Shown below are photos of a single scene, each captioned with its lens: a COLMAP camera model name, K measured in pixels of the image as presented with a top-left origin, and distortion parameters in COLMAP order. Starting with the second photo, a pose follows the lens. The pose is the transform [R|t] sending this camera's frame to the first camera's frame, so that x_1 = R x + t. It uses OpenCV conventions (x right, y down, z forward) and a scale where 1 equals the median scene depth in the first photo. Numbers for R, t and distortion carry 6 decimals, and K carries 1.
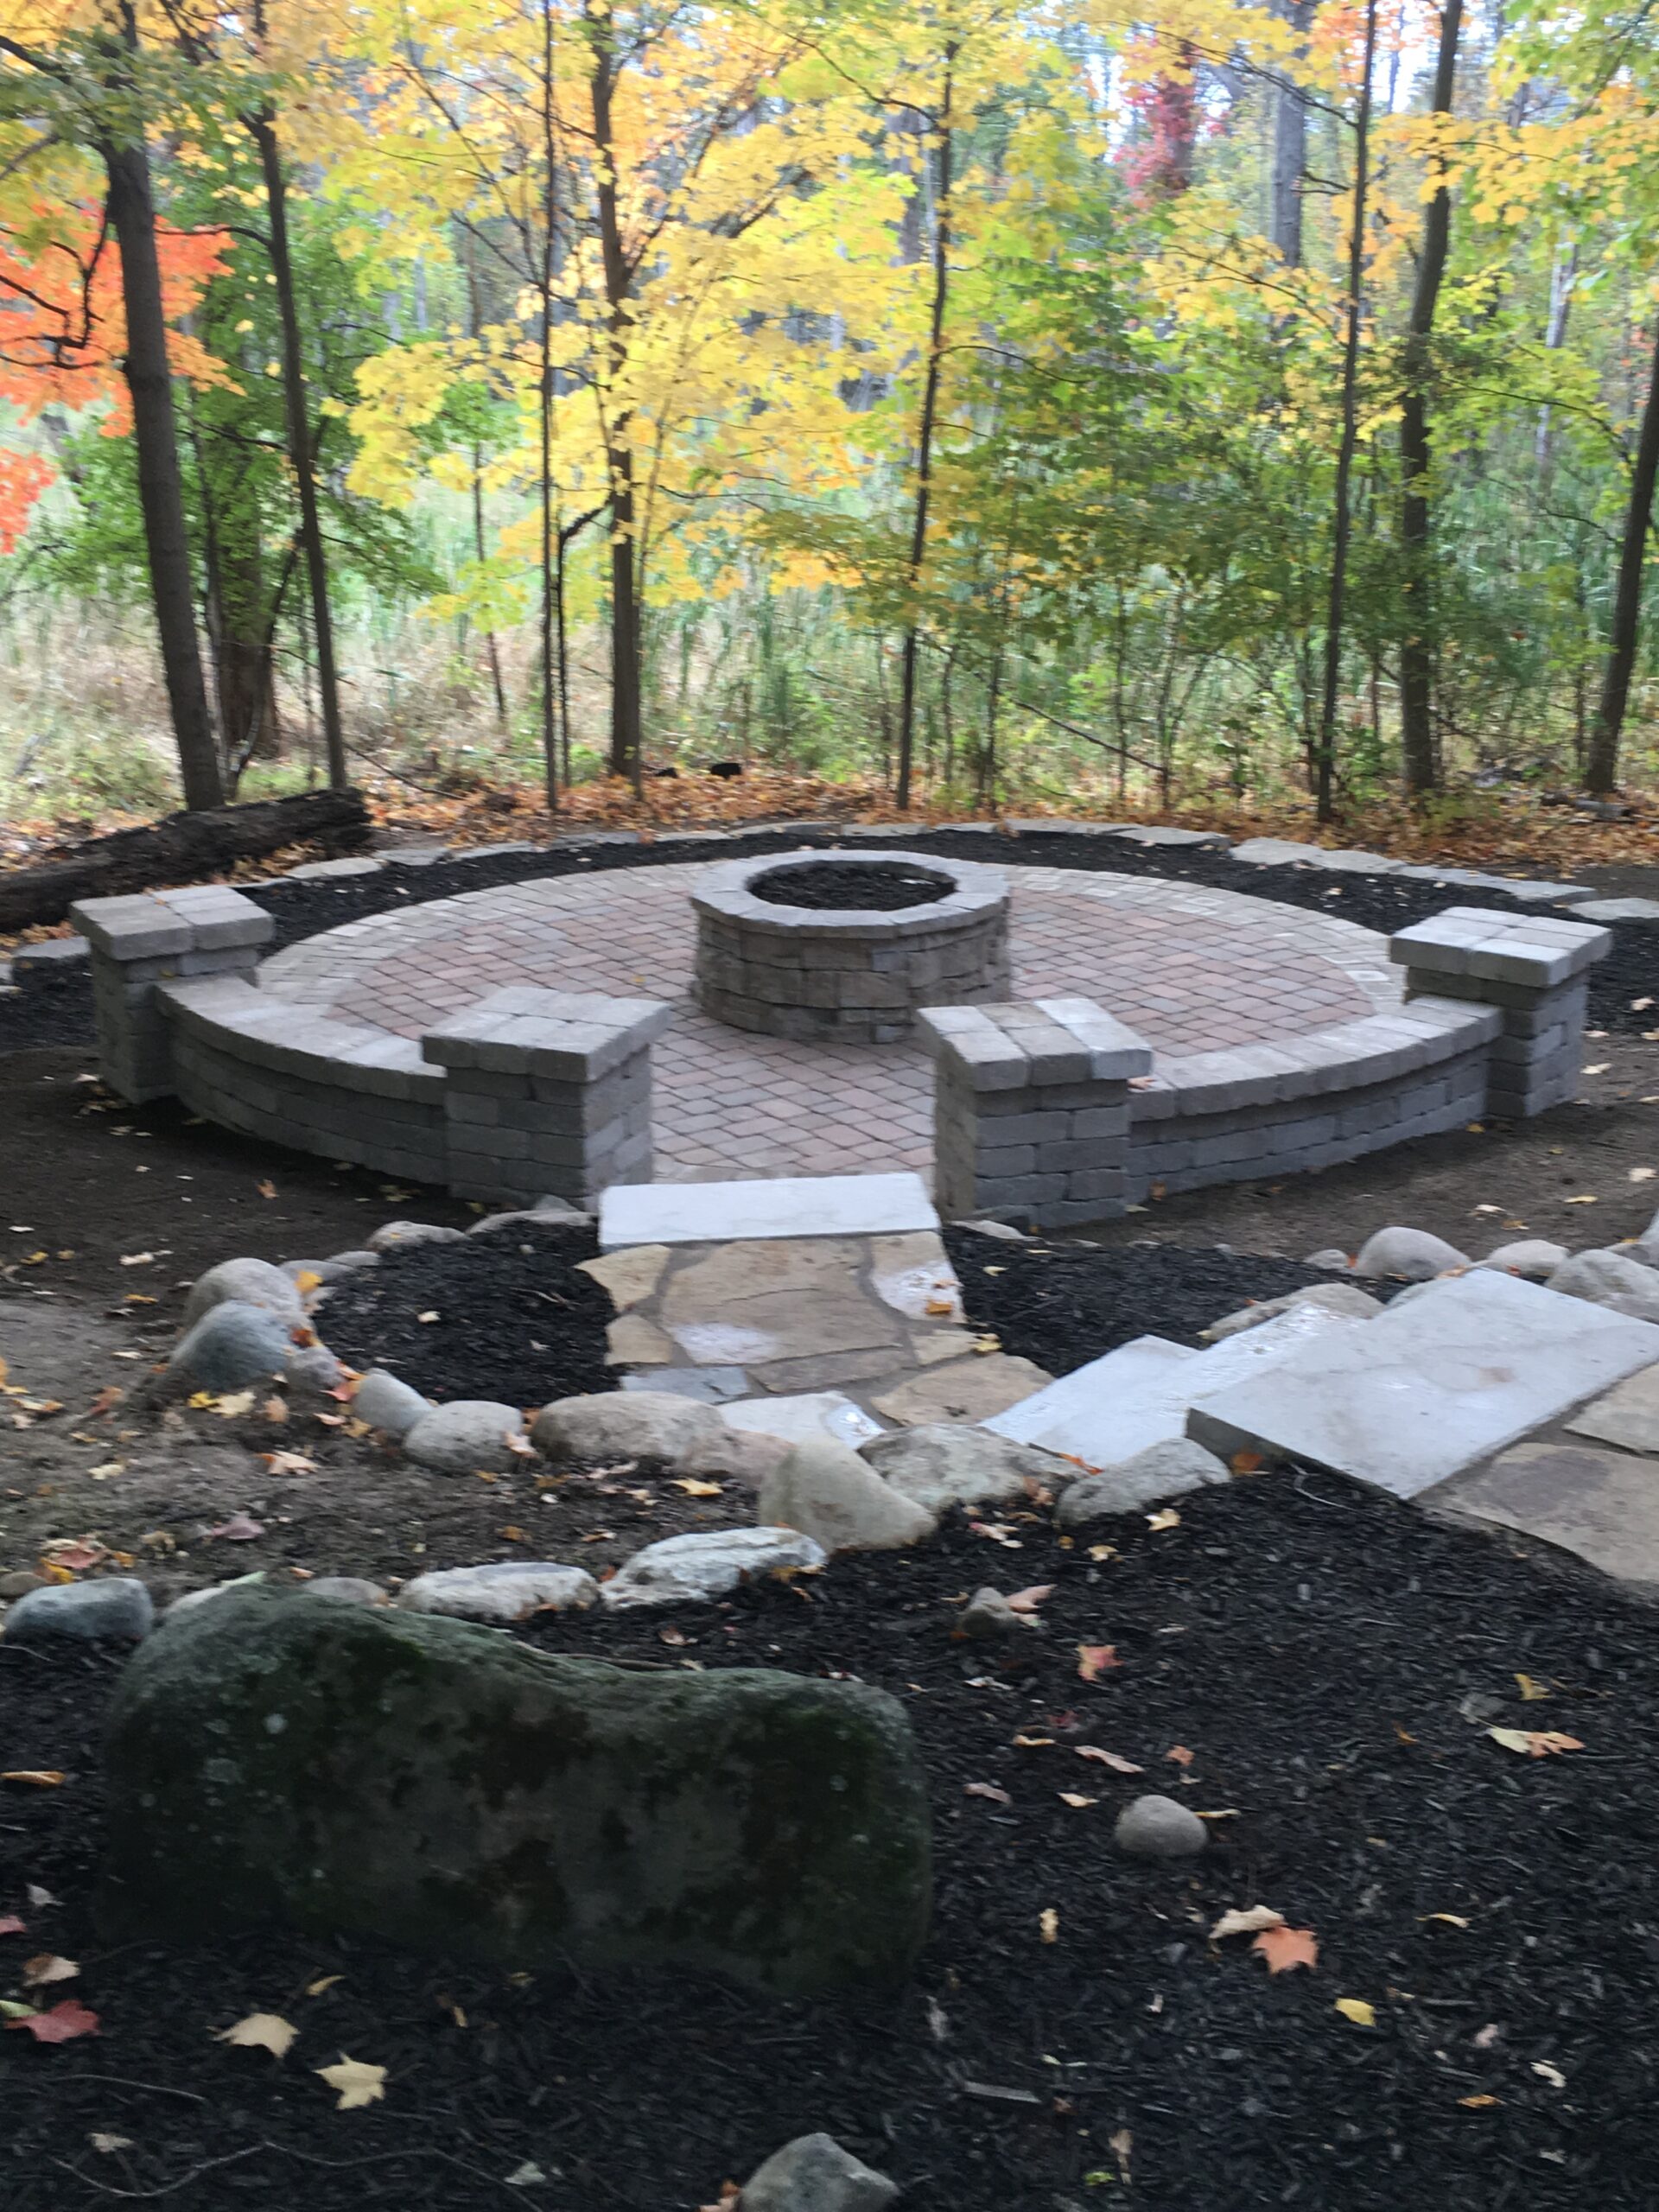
lens RADIAL K [[2420.7, 0, 822.8], [0, 2420.7, 1123.5], [0, 0, 1]] dist [0.094375, 0.000000]
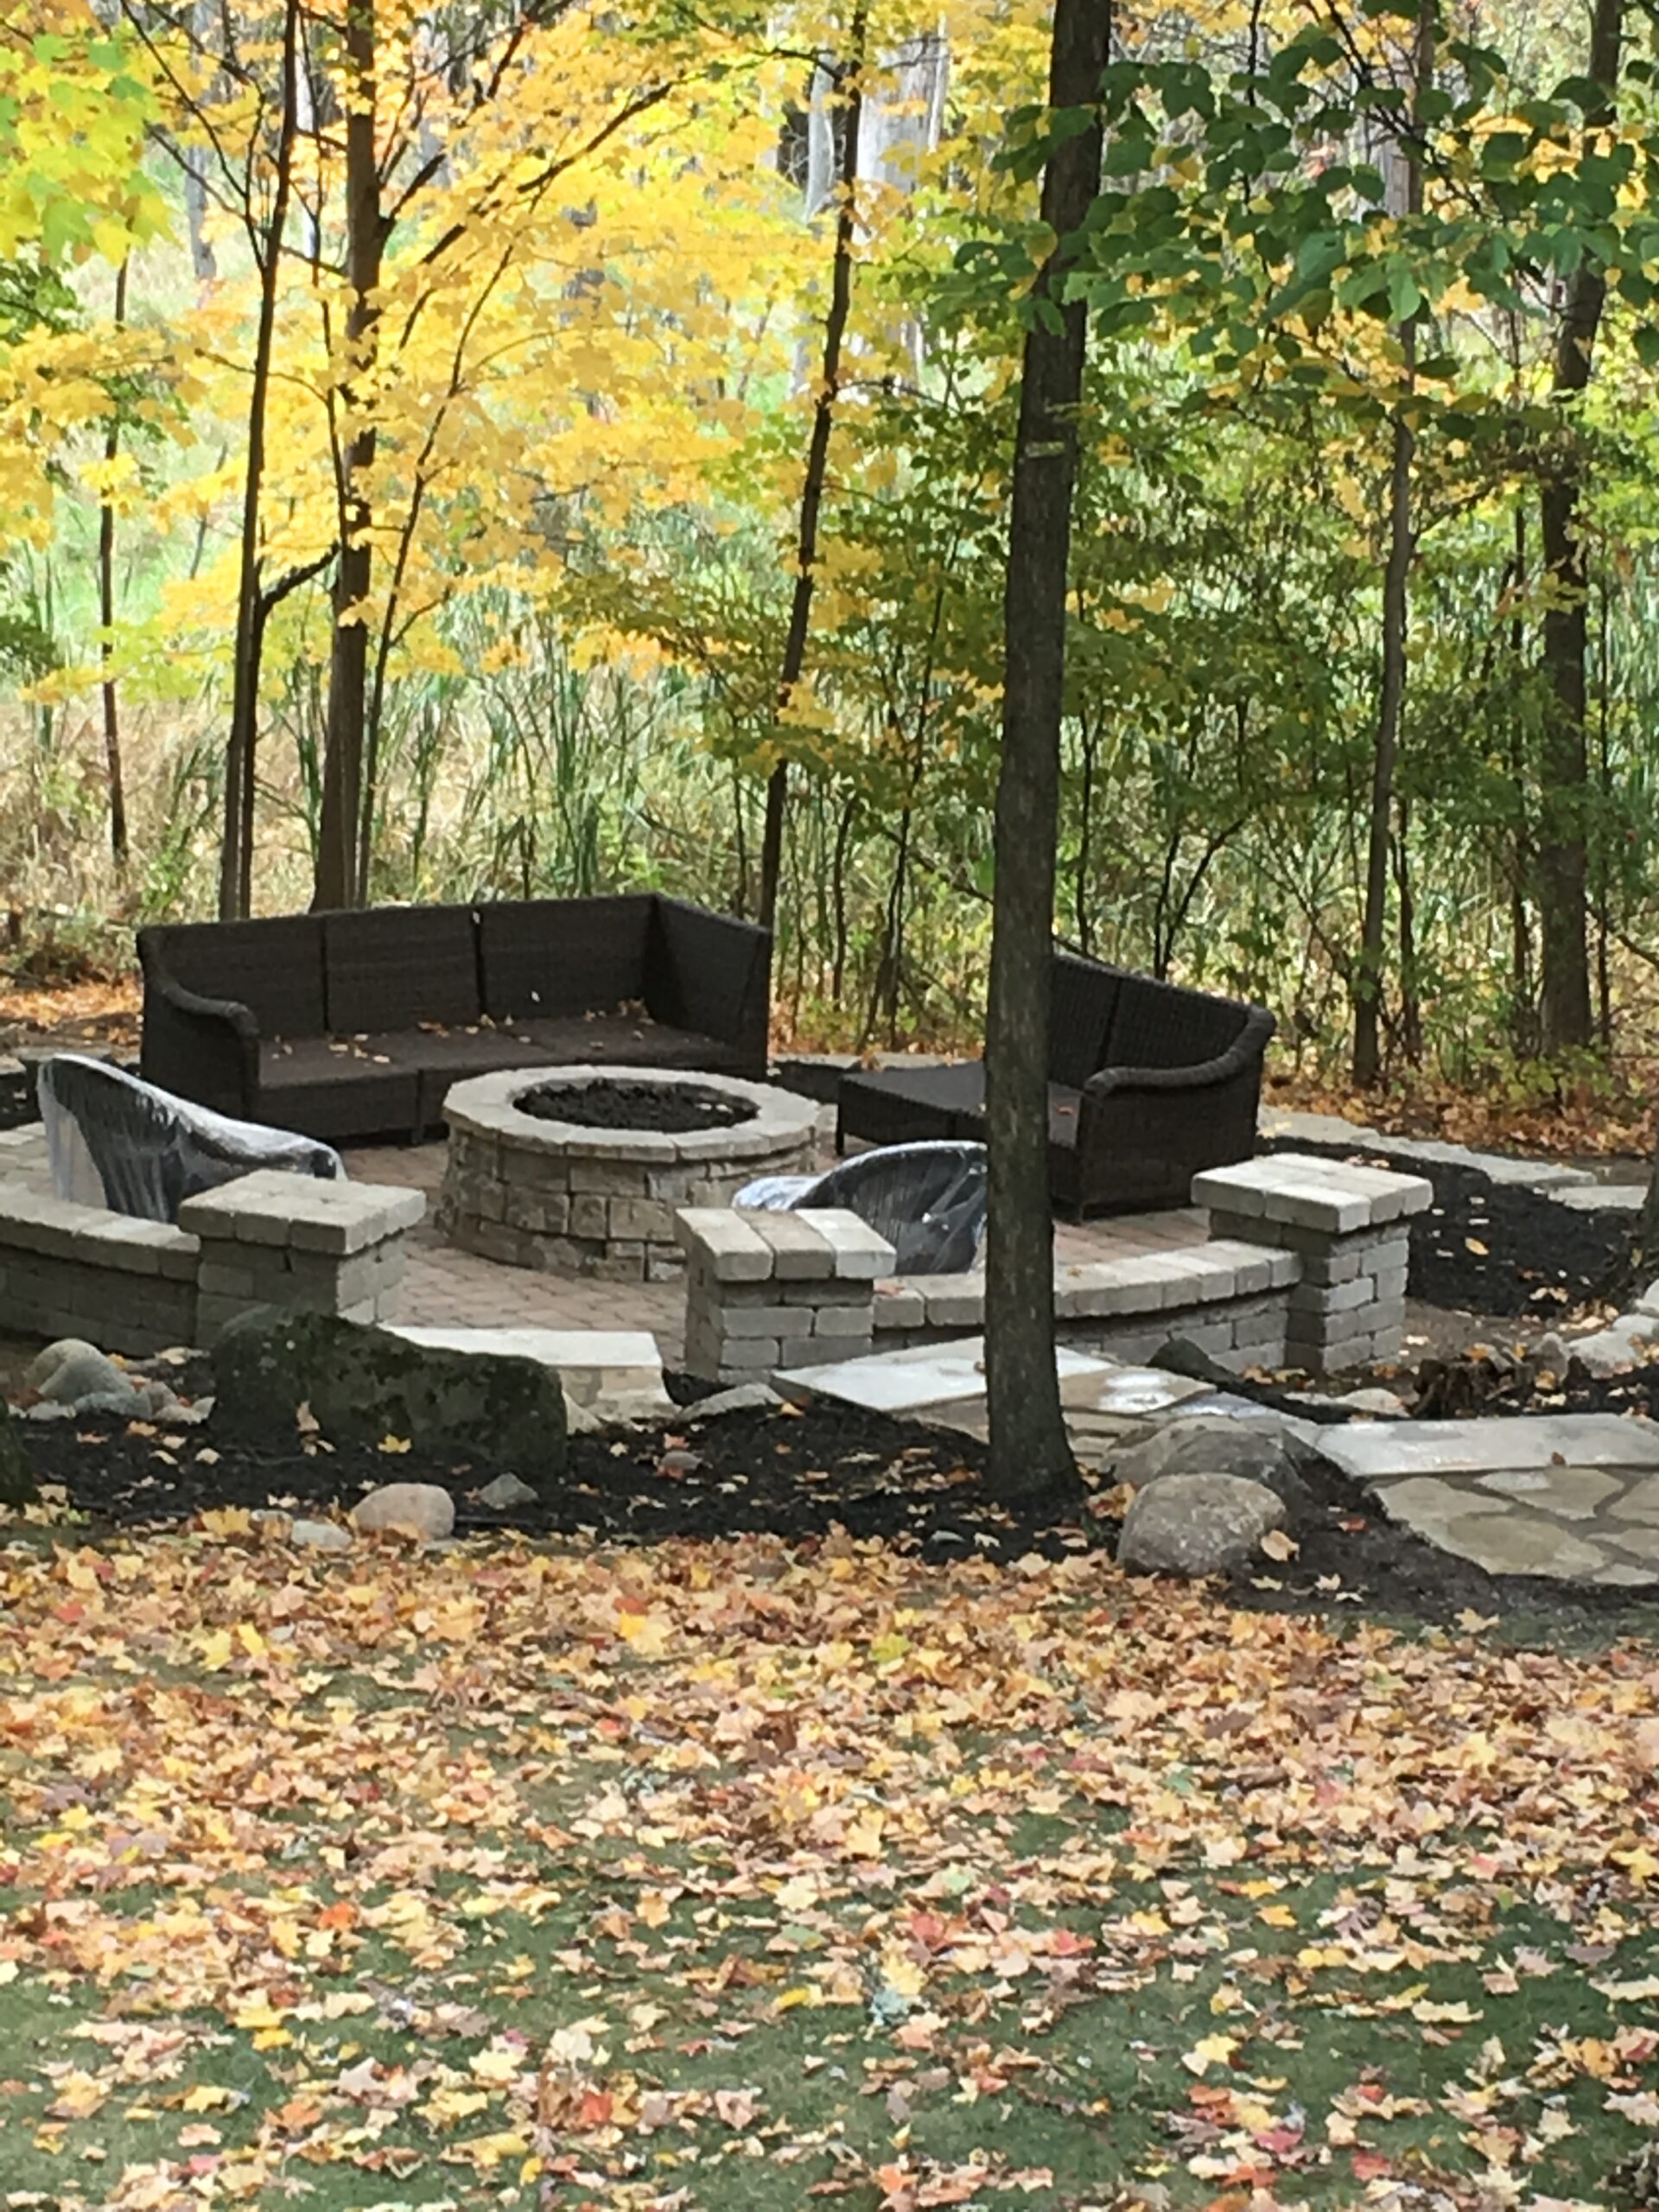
lens RADIAL K [[6713.0, 0, 833.4], [0, 6713.0, 1105.3], [0, 0, 1]] dist [0.174105, 0.000000]
pose [[0.998585, 0.051040, 0.014913, 0.029409], [-0.048717, 0.990567, -0.128074, 0.126239], [-0.021309, 0.127167, 0.991652, -0.842753]]
